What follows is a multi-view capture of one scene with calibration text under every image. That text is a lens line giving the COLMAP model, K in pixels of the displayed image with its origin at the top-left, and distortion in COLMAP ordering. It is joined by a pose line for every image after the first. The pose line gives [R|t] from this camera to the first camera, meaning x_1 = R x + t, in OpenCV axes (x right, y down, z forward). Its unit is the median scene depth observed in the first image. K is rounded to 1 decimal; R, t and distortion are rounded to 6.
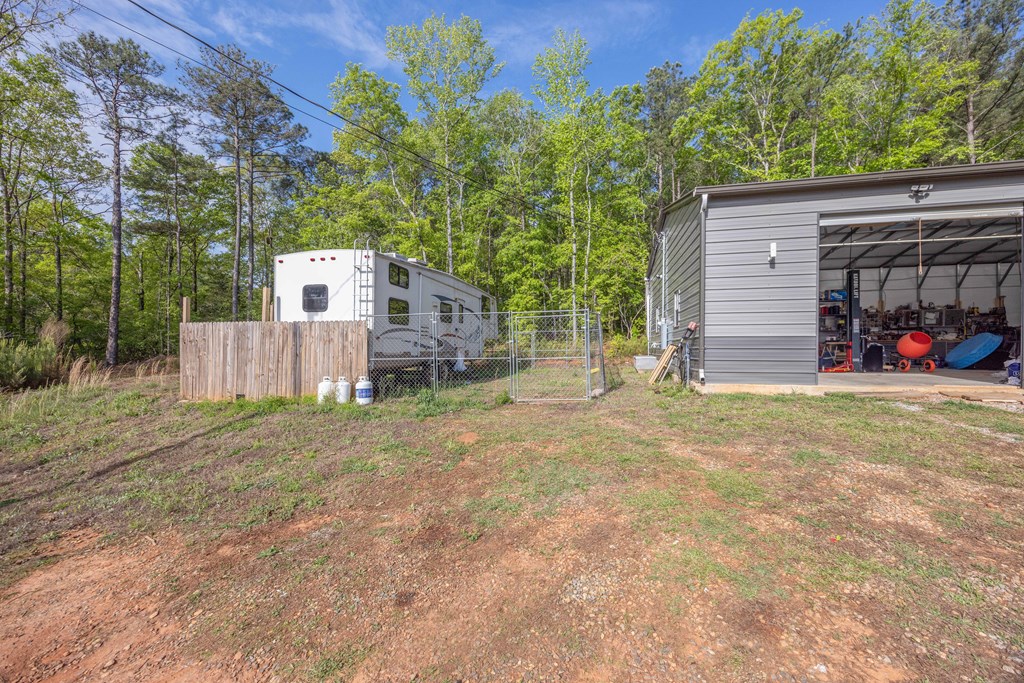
lens RADIAL K [[396.7, 0, 512.0], [0, 396.7, 341.5], [0, 0, 1]] dist [0.000495, -0.000159]
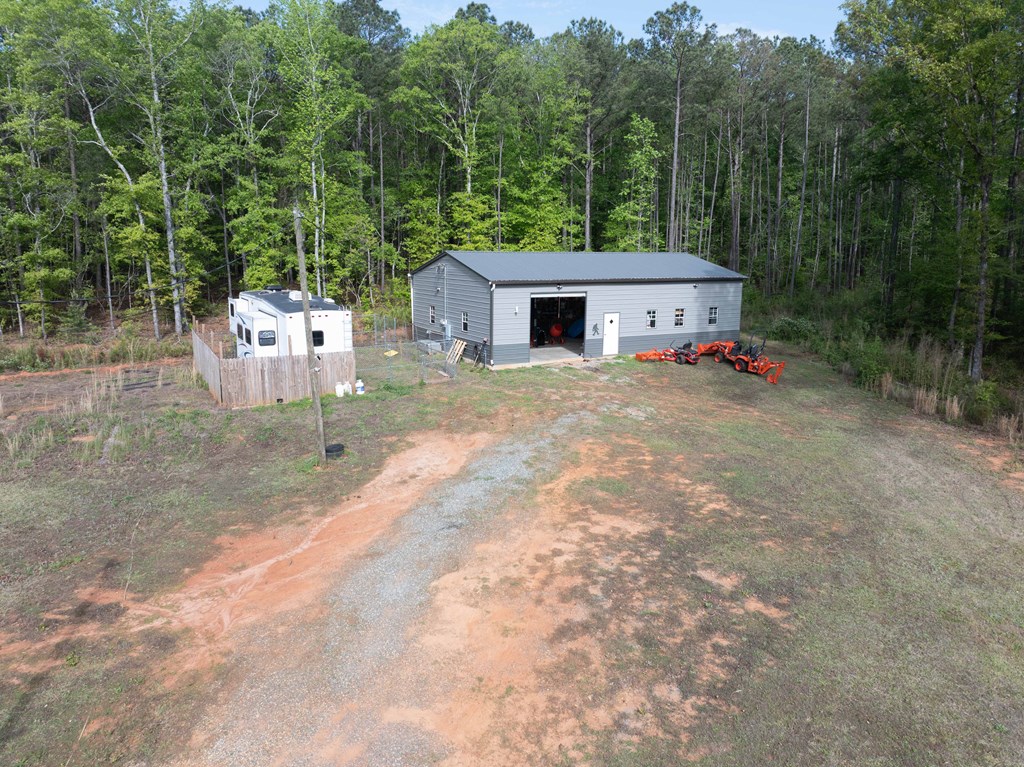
lens RADIAL K [[719.6, 0, 512.0], [0, 719.6, 383.5], [0, 0, 1]] dist [-0.032381, 0.002178]
pose [[0.735963, -0.122431, 0.665860, -2.022967], [-0.018655, 0.979472, 0.200715, -0.576240], [-0.676765, -0.160141, 0.718571, -1.901159]]
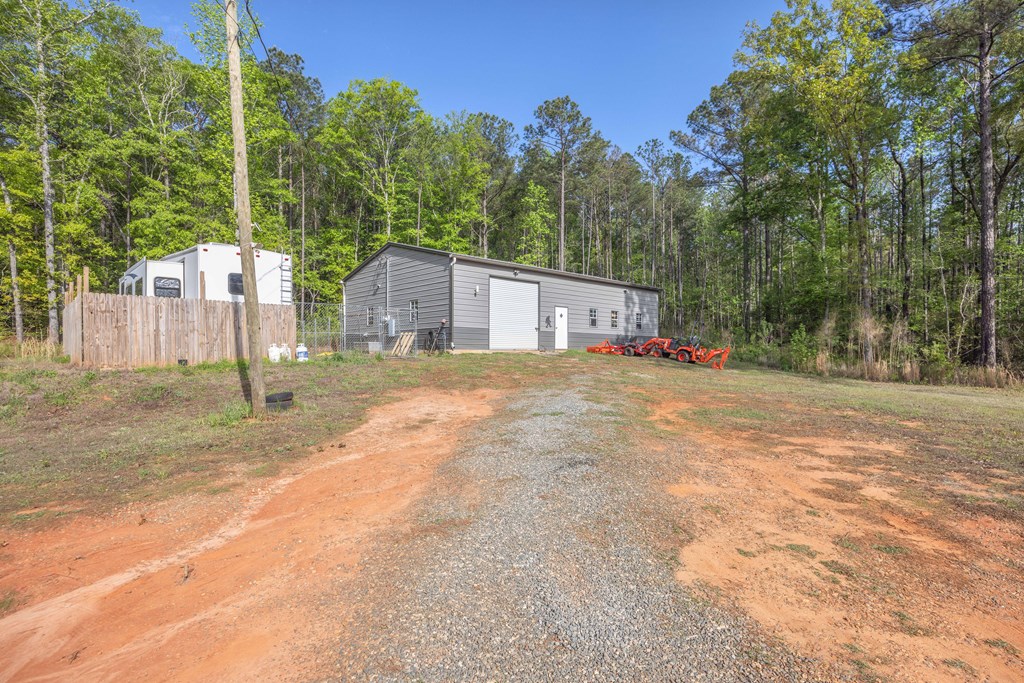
lens RADIAL K [[522.7, 0, 516.4], [0, 522.7, 360.6], [0, 0, 1]] dist [-0.015299, 0.000919]
pose [[0.544989, -0.012002, 0.838358, -1.460018], [-0.012027, 0.999683, 0.022130, 0.090443], [-0.838357, -0.022143, 0.544671, -0.678865]]
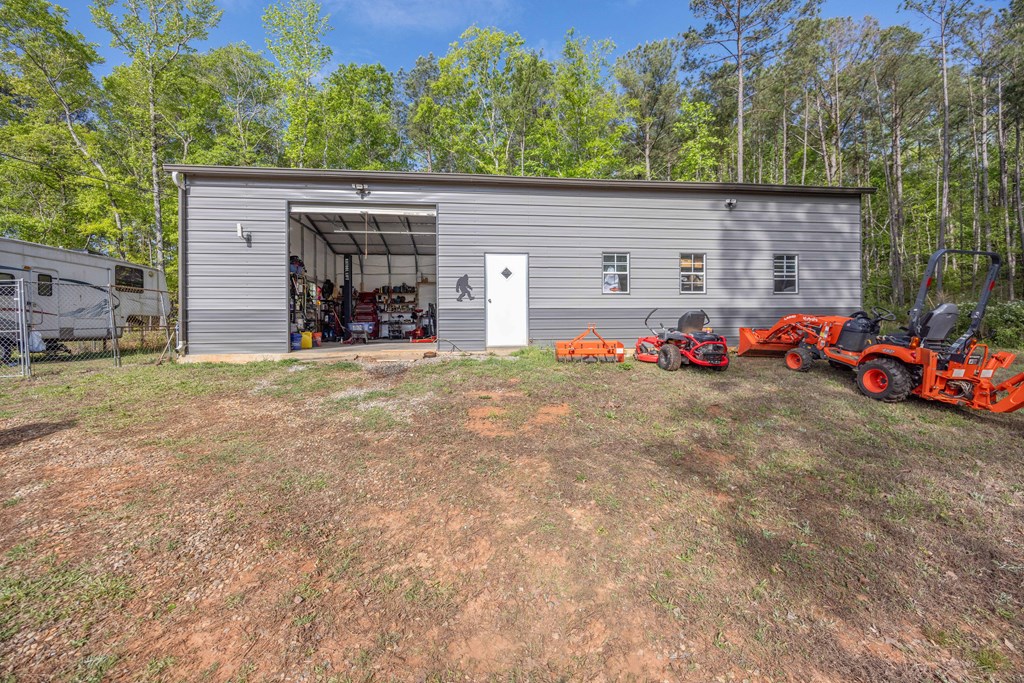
lens RADIAL K [[393.4, 0, 511.5], [0, 393.4, 324.9], [0, 0, 1]] dist [0.000099, -0.000013]
pose [[0.943114, -0.011843, 0.332258, 0.867617], [0.006971, 0.999850, 0.015851, 0.016051], [-0.332396, -0.012633, 0.943055, -0.238826]]
